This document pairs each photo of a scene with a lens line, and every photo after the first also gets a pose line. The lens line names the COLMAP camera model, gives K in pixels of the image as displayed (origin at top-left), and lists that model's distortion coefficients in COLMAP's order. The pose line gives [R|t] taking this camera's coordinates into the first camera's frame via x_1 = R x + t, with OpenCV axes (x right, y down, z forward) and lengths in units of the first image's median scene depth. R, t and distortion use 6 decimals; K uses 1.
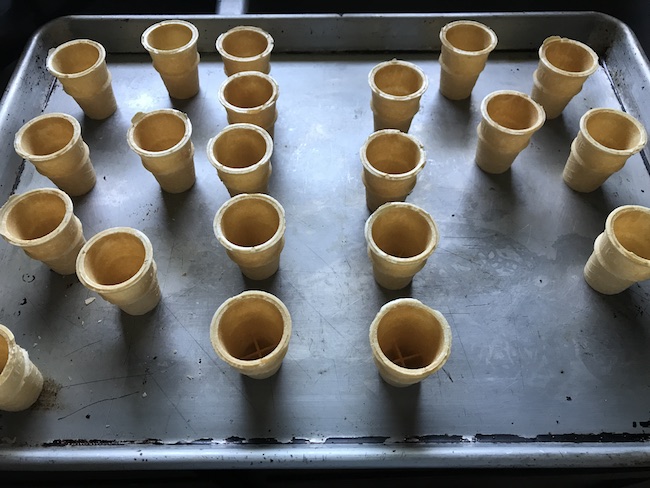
lens RADIAL K [[618.6, 0, 324.8], [0, 618.6, 242.9], [0, 0, 1]] dist [0.052304, -0.005800]
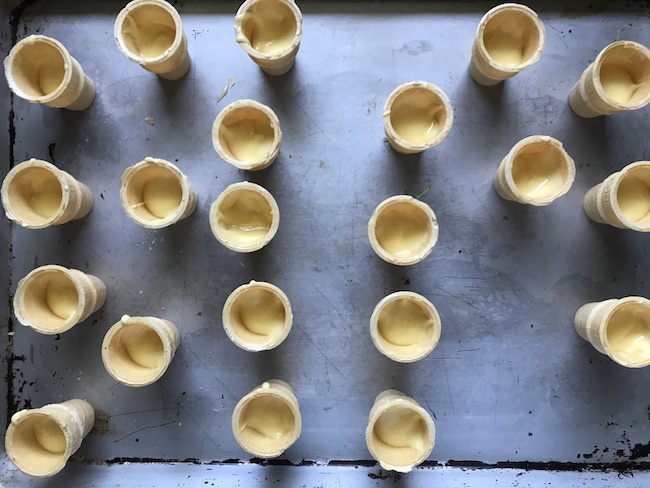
lens RADIAL K [[618.6, 0, 325.0], [0, 618.6, 242.8], [0, 0, 1]] dist [0.052304, -0.005800]
pose [[0.999830, 0.014914, -0.010866, 0.000536], [-0.005619, 0.806961, 0.590578, -0.705333], [0.017576, -0.590416, 0.806907, 0.219803]]
